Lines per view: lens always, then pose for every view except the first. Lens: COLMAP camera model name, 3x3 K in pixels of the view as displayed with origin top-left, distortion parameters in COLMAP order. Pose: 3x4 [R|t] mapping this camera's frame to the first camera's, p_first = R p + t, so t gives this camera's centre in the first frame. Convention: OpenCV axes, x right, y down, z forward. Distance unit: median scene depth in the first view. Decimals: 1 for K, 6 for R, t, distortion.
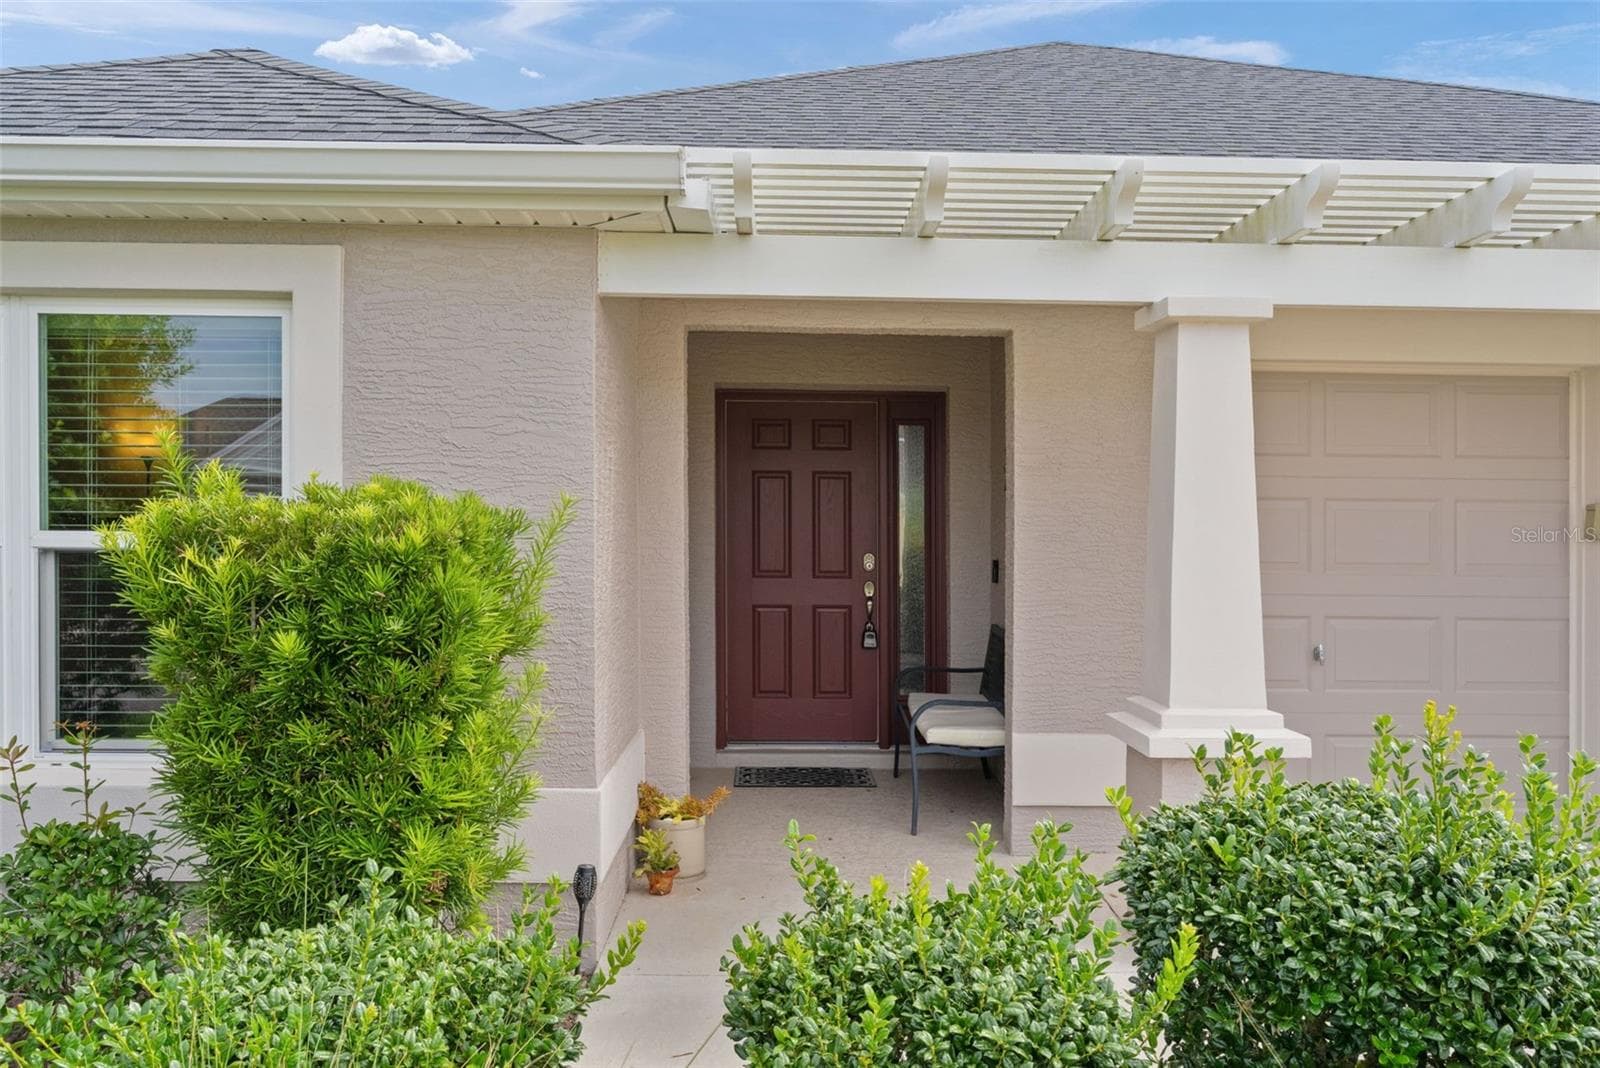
lens RADIAL K [[1250.0, 0, 785.4], [0, 1250.0, 540.1], [0, 0, 1]] dist [-0.023721, 0.031369]
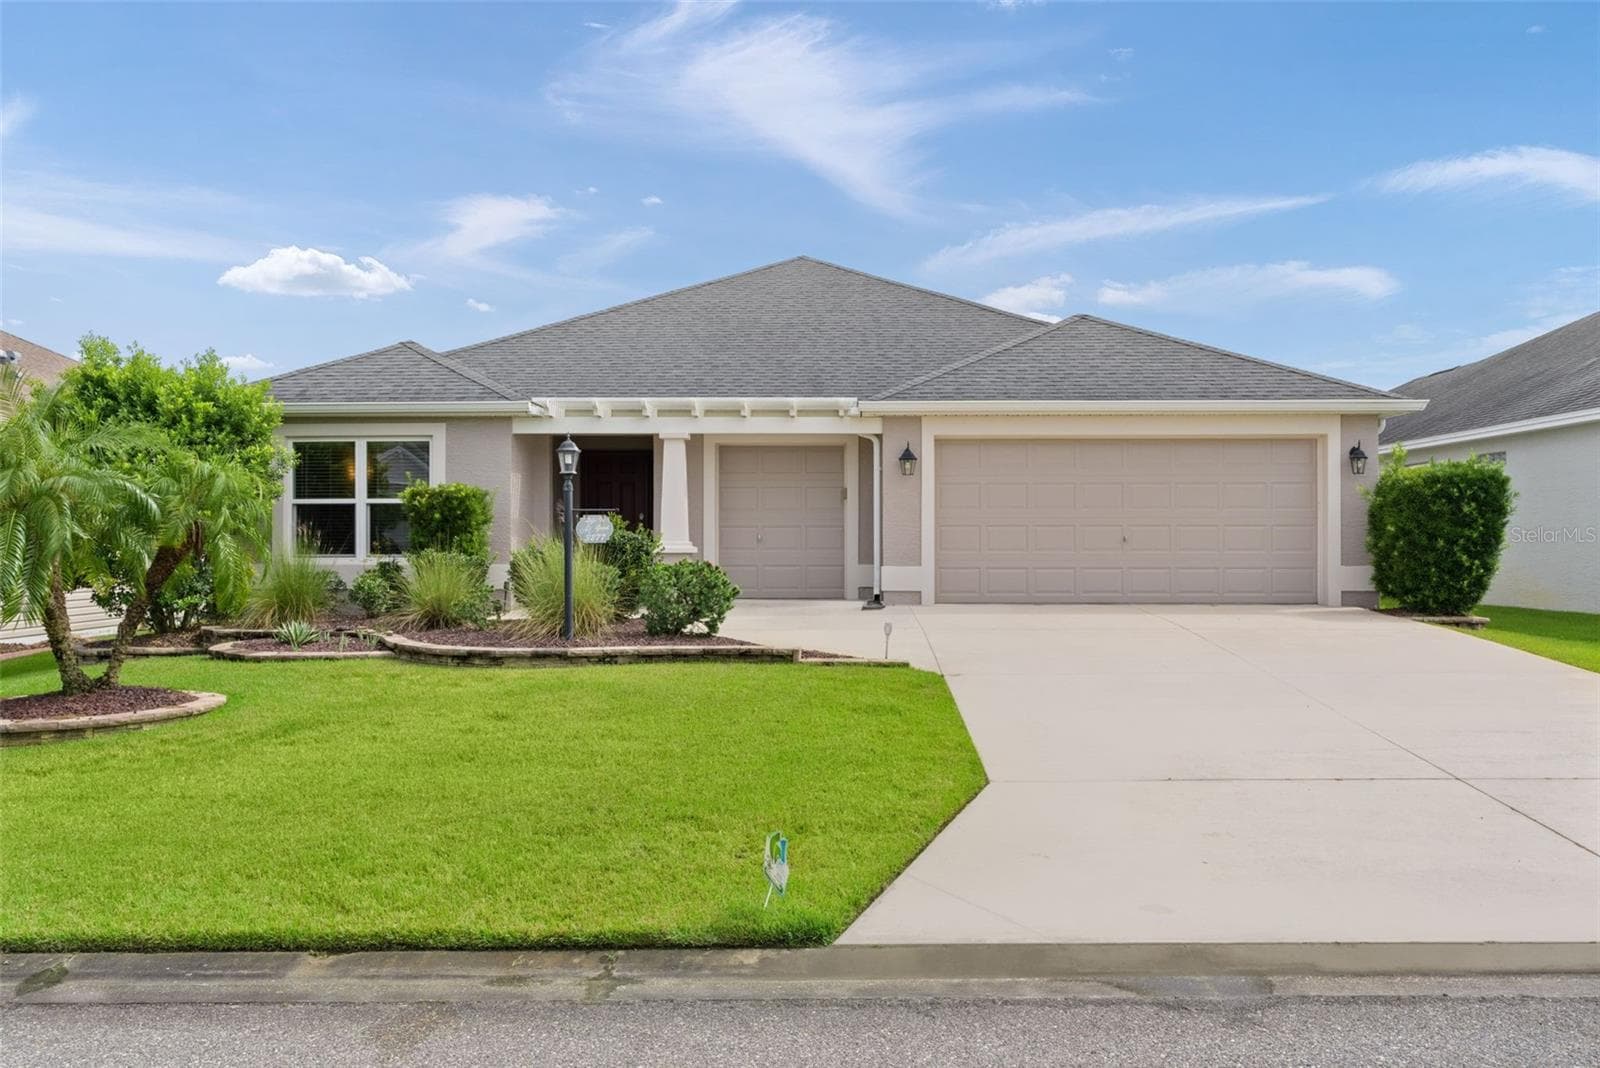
lens RADIAL K [[1250.0, 0, 802.2], [0, 1250.0, 522.0], [0, 0, 1]] dist [-0.023721, 0.031369]
pose [[0.999300, -0.011416, -0.035621, 0.879738], [0.010486, 0.999602, -0.026200, 0.181888], [0.035906, 0.025808, 0.999022, -2.800209]]
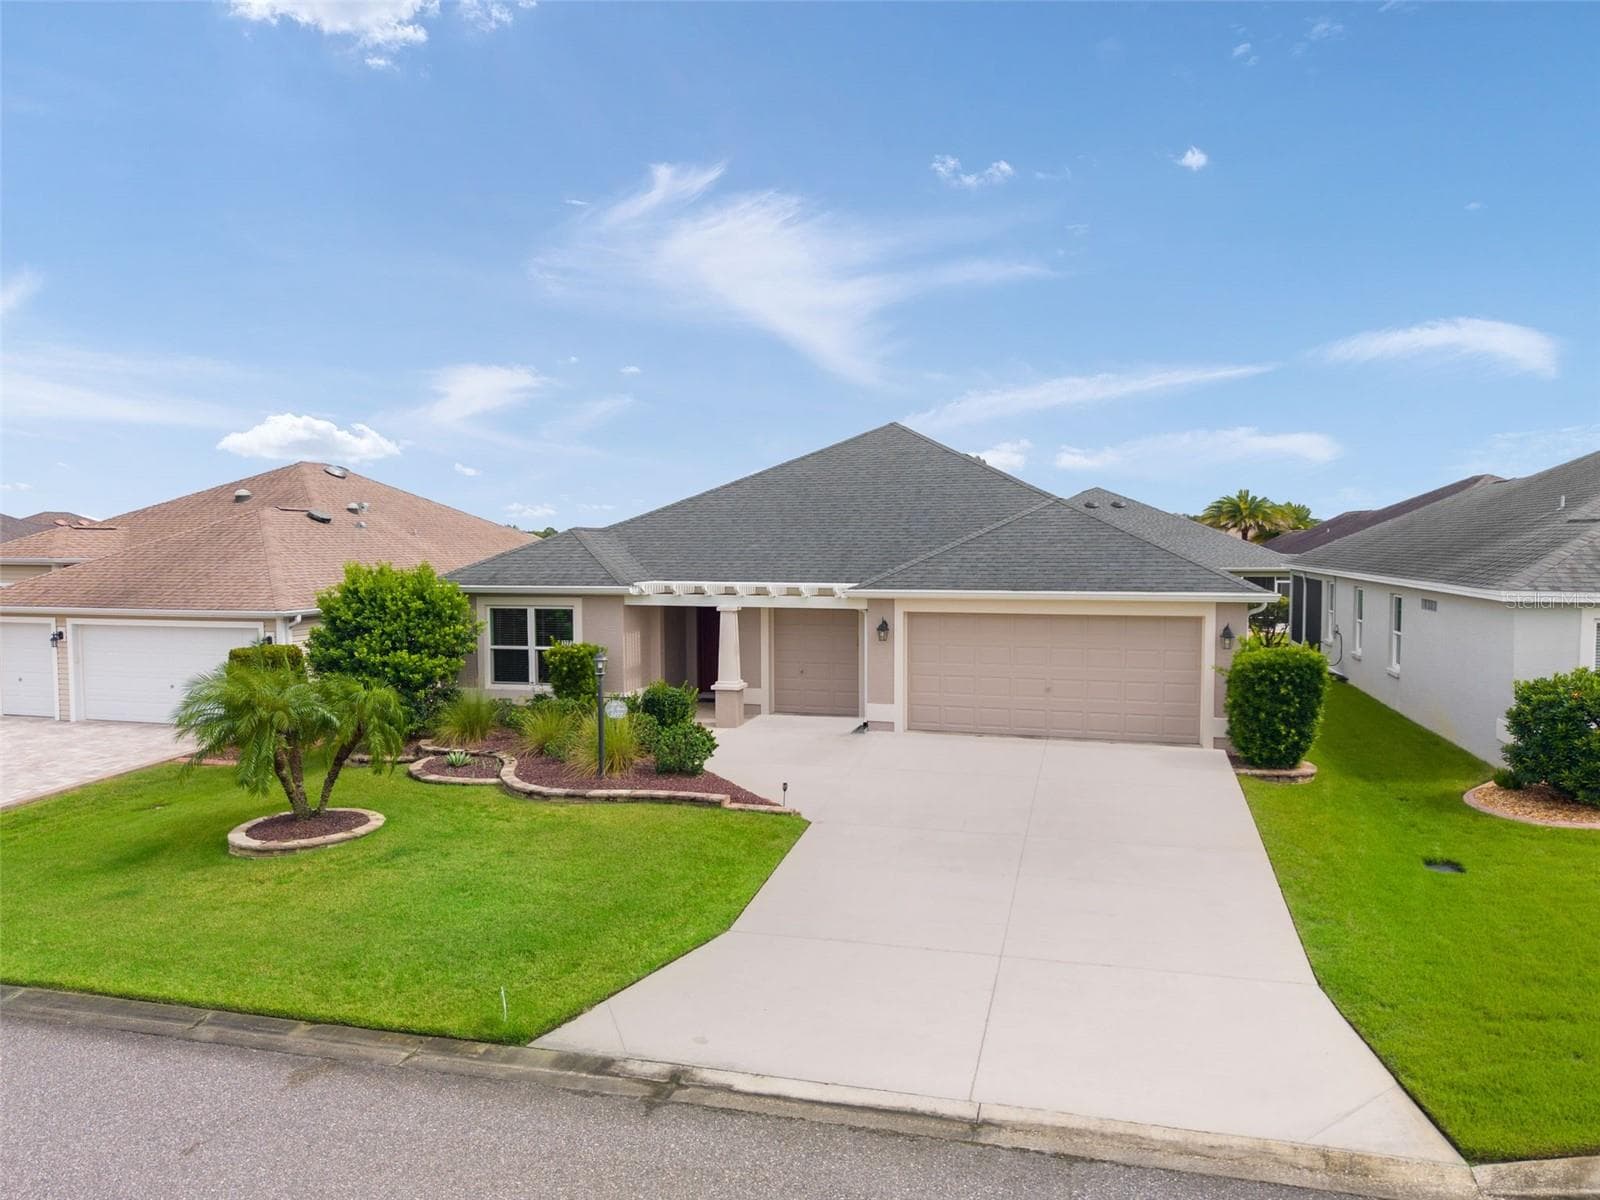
lens RADIAL K [[1073.4, 0, 808.6], [0, 1073.4, 610.5], [0, 0, 1]] dist [0.024016, -0.020161]
pose [[0.960076, 0.004787, -0.279700, 2.030312], [0.009977, 0.998632, 0.051337, -0.421121], [0.279563, -0.052078, 0.958714, -3.442994]]
